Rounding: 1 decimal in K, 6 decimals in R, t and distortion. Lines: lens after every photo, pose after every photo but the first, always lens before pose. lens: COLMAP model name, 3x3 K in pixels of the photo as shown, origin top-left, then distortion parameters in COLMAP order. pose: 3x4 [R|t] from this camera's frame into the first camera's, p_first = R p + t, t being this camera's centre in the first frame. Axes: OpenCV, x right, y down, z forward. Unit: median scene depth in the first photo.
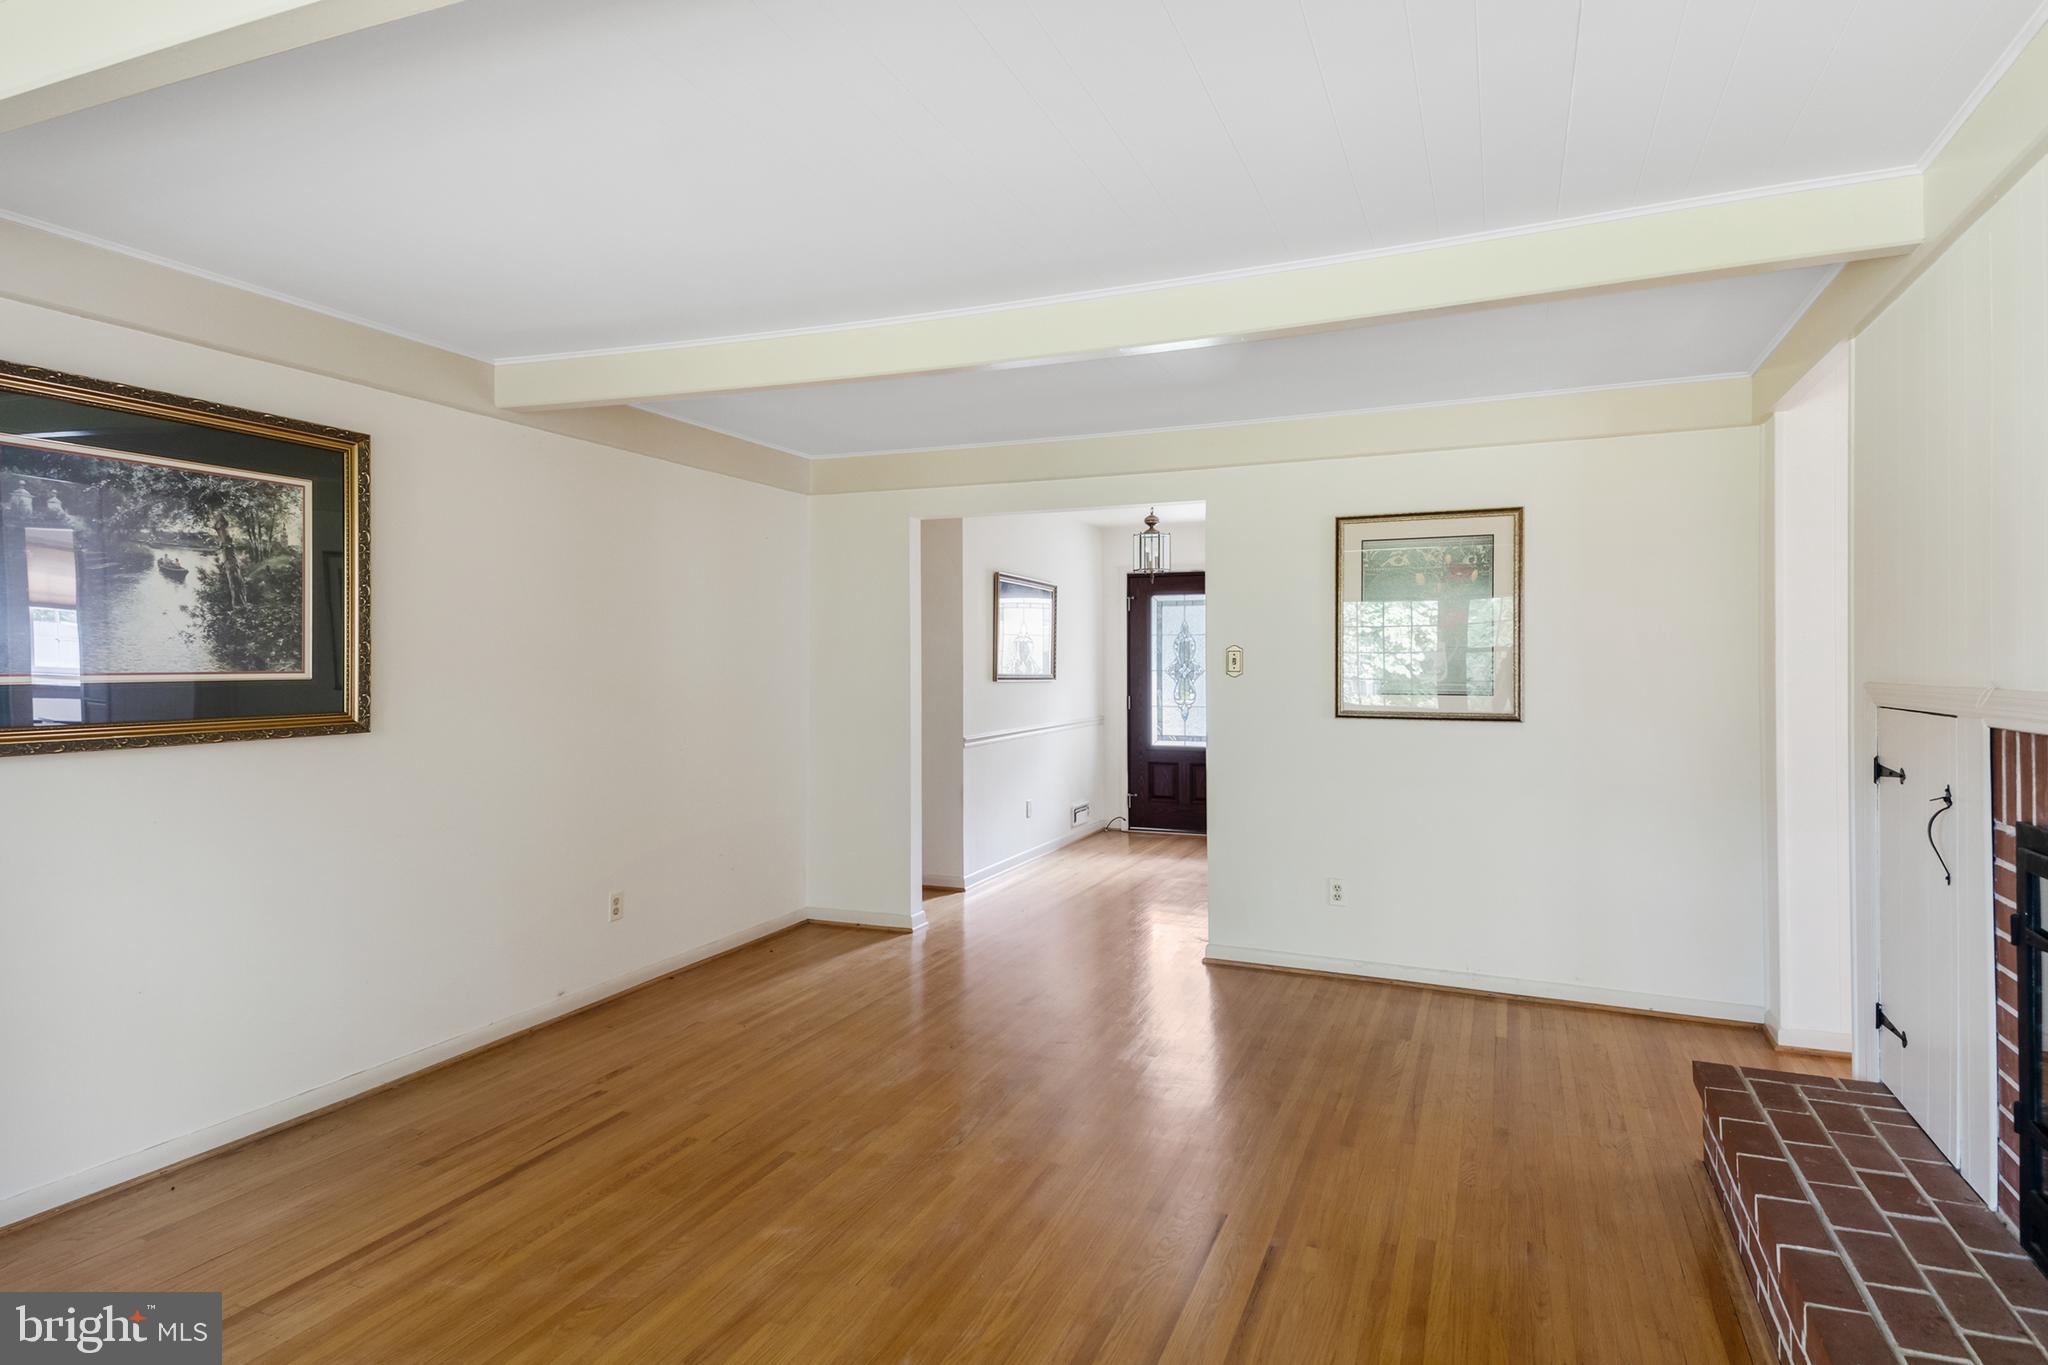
lens RADIAL K [[1151.0, 0, 1031.4], [0, 1151.0, 666.9], [0, 0, 1]] dist [0.158447, -0.108040]
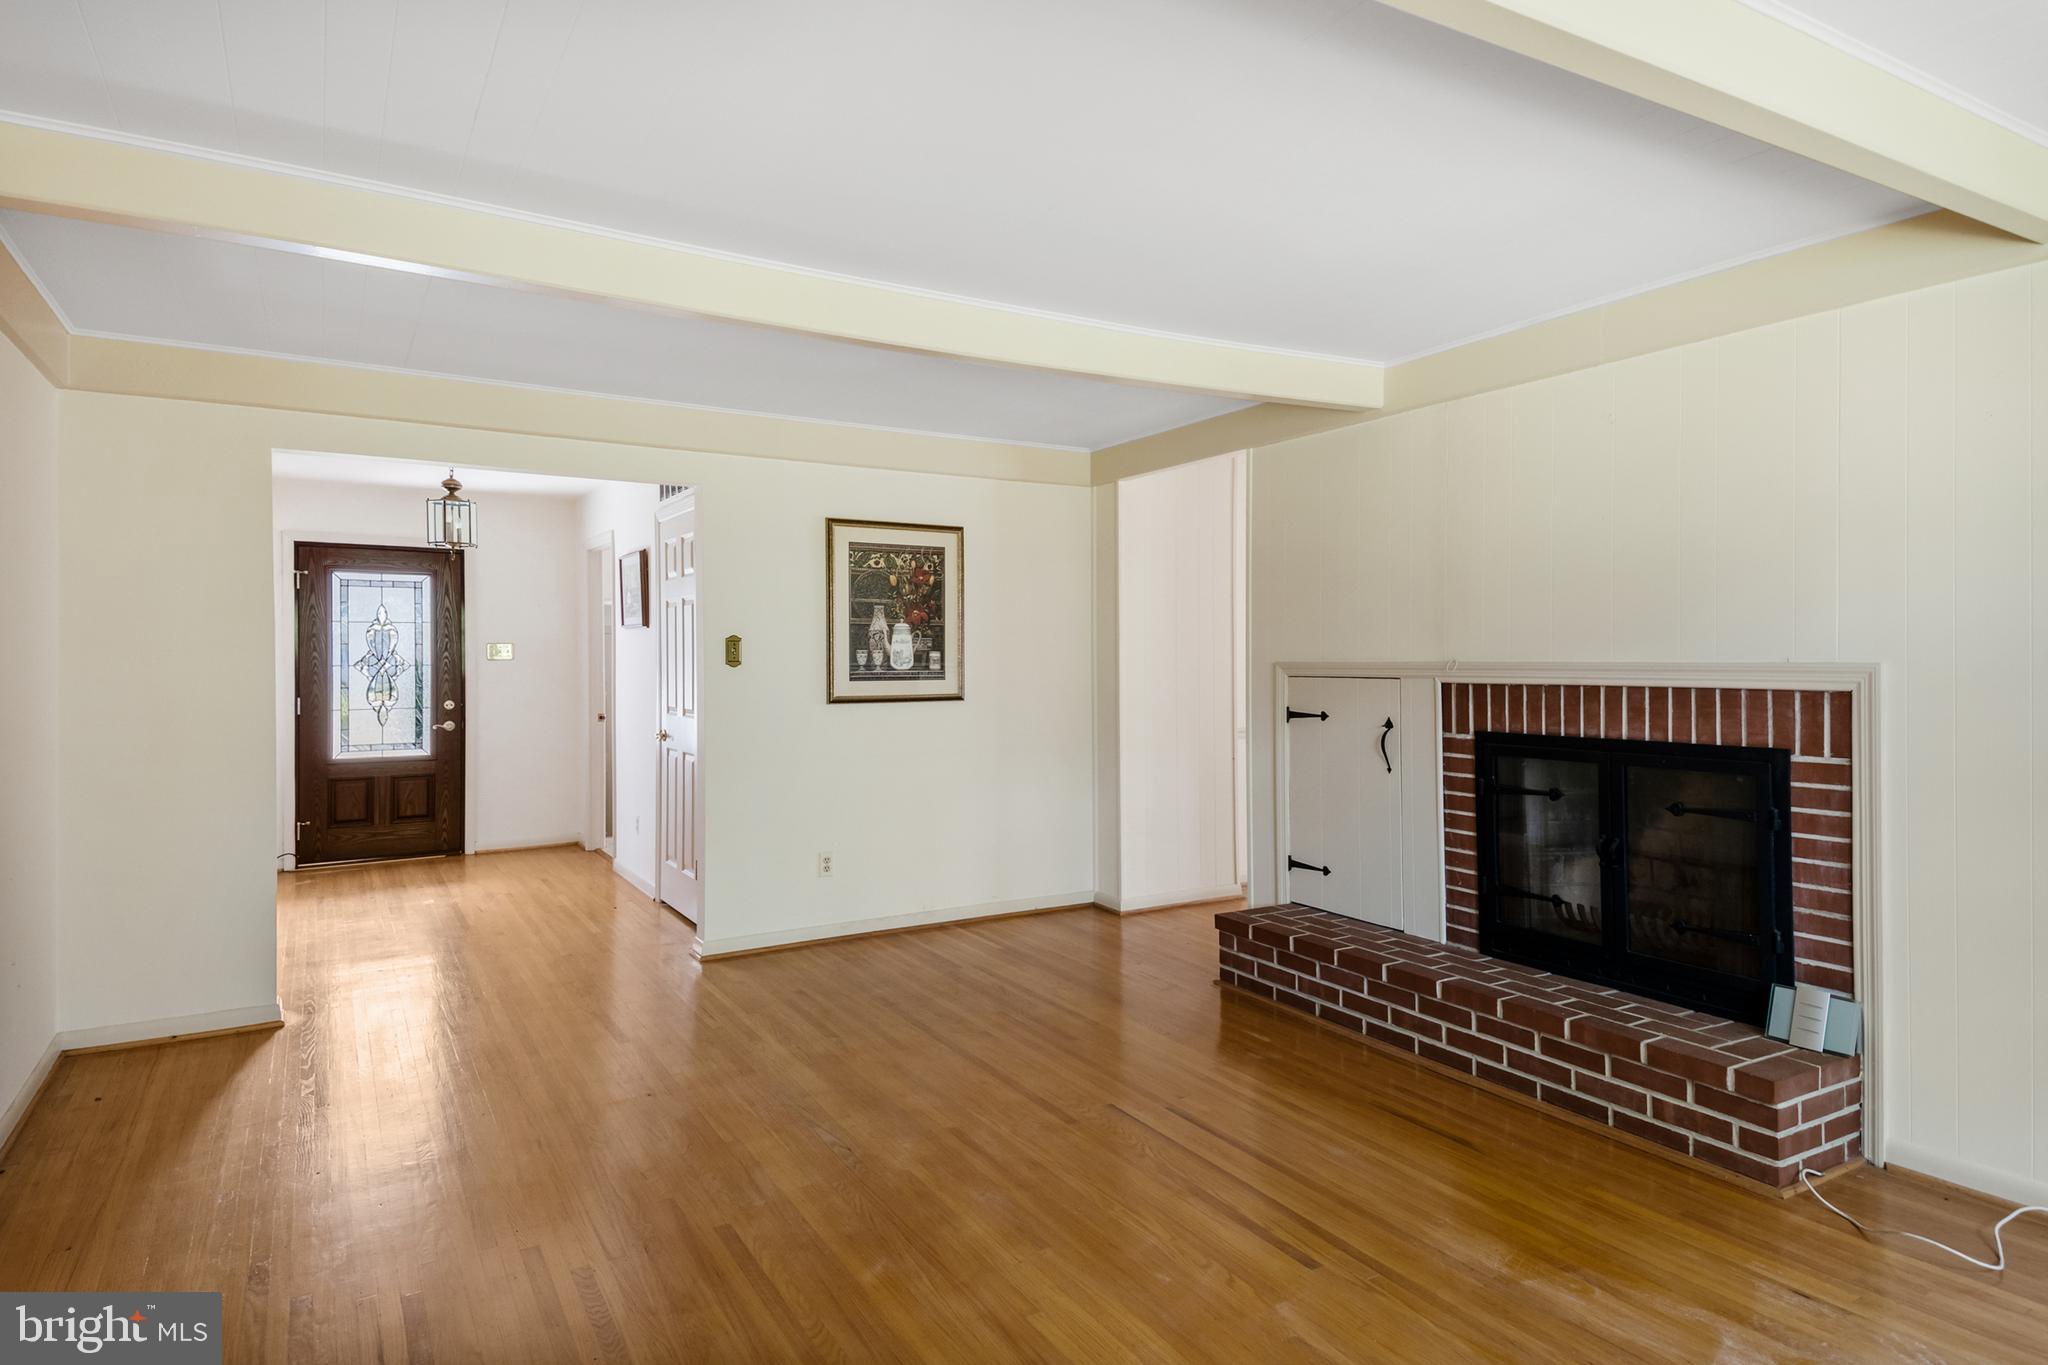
lens RADIAL K [[1151.0, 0, 1031.4], [0, 1151.0, 666.9], [0, 0, 1]] dist [0.158447, -0.108040]
pose [[0.596903, -0.006721, 0.802286, -0.543107], [0.005452, 0.999976, 0.004320, 0.007060], [-0.802295, 0.001796, 0.596925, 0.227865]]
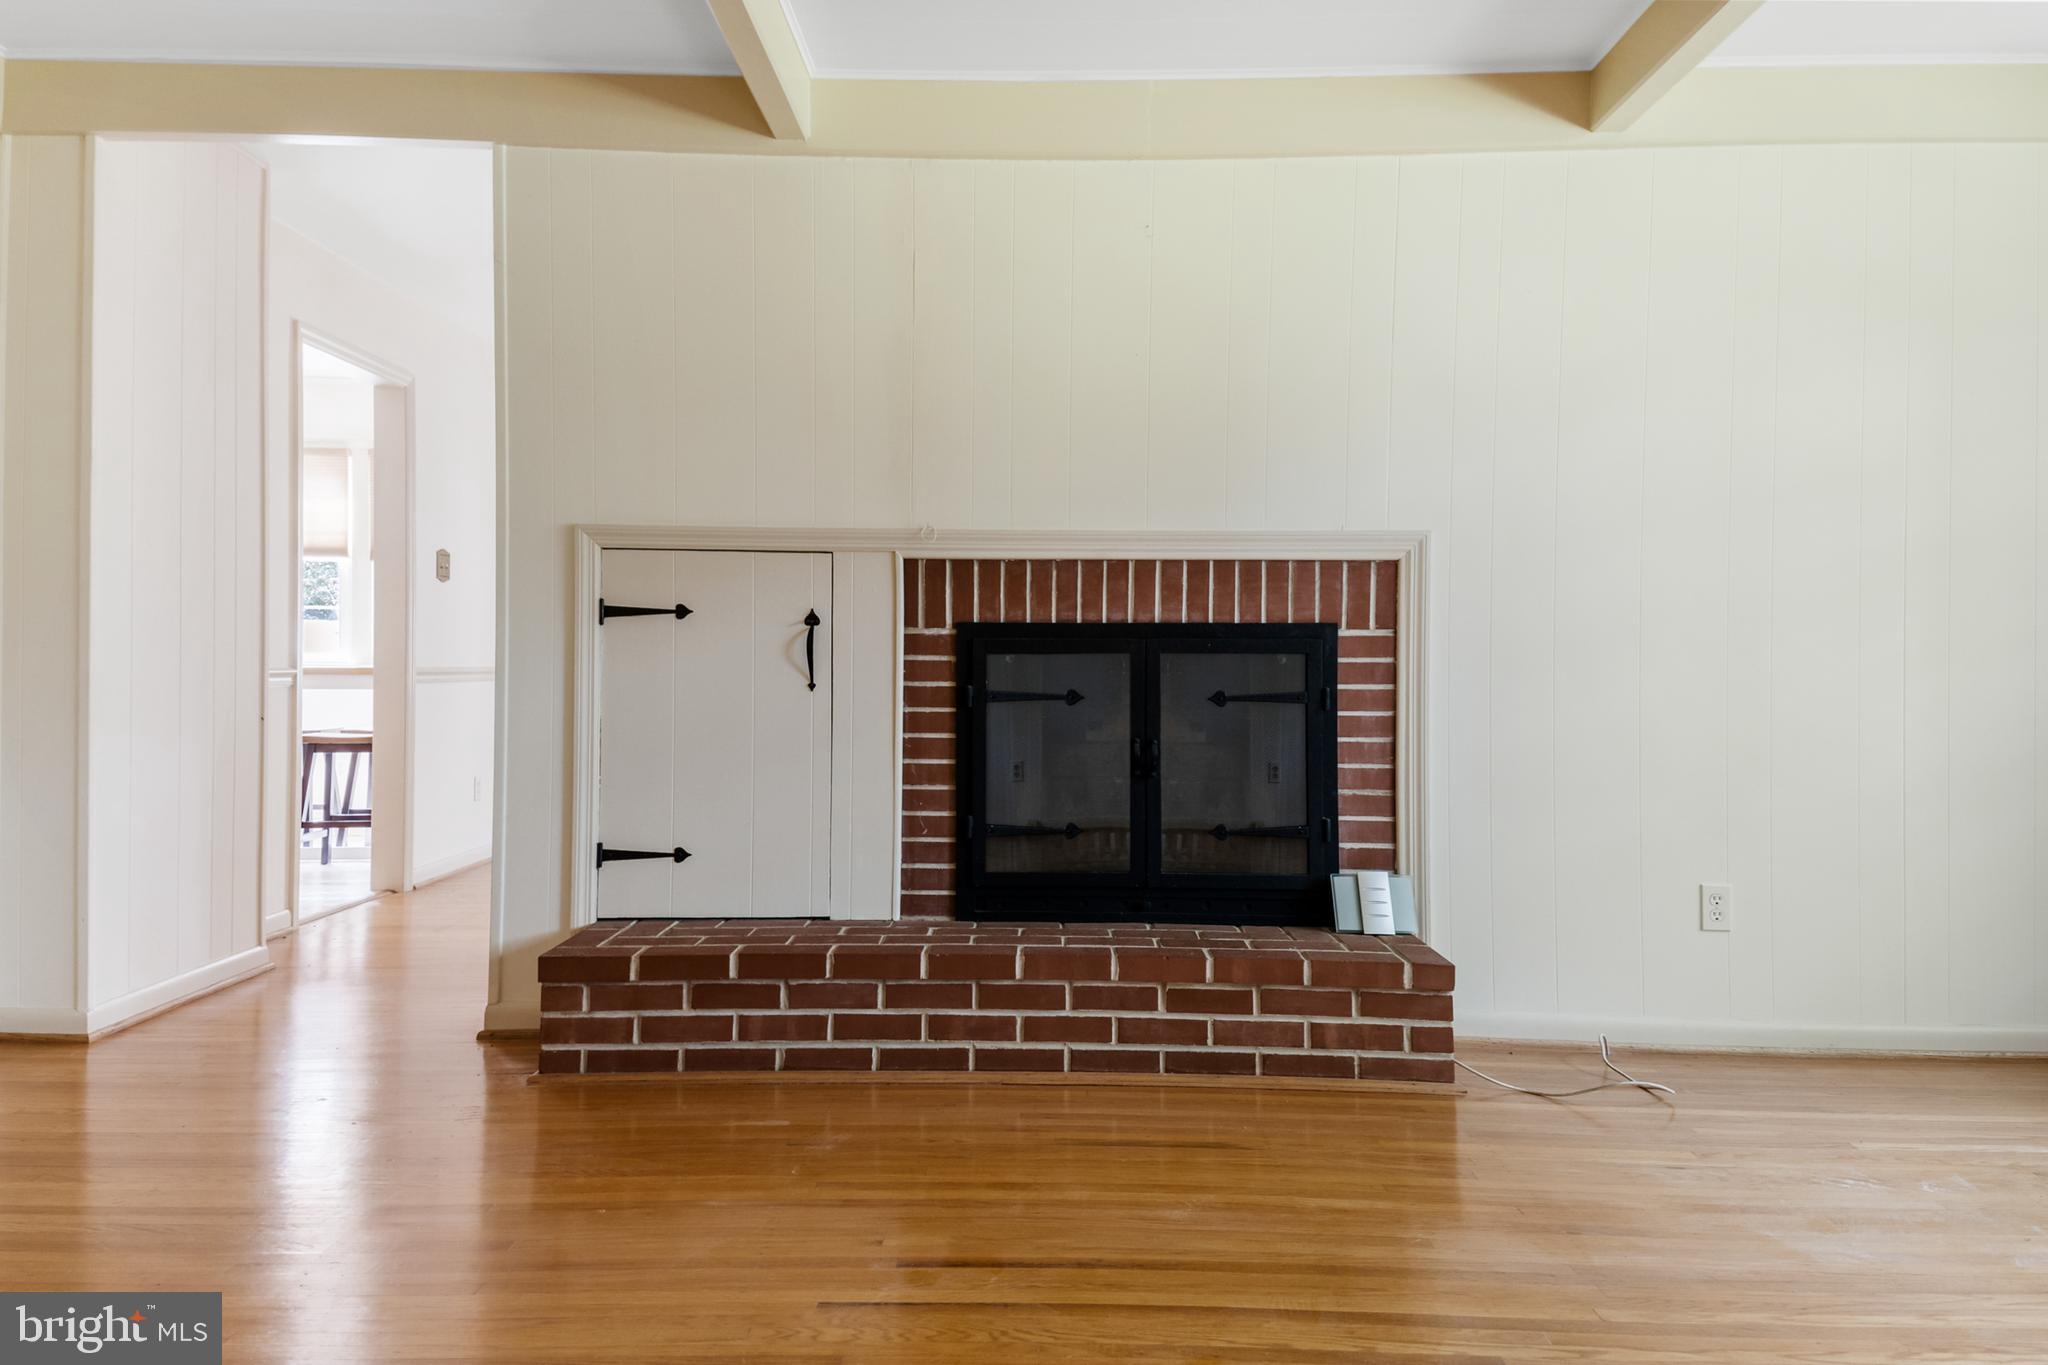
lens RADIAL K [[1395.2, 0, 1017.1], [0, 1395.2, 663.7], [0, 0, 1]] dist [0.246555, -0.000822]
pose [[-0.367838, -0.000986, 0.929889, -0.367120], [-0.004728, 0.999988, -0.000810, 0.087744], [-0.929878, -0.004694, -0.367839, 0.765938]]
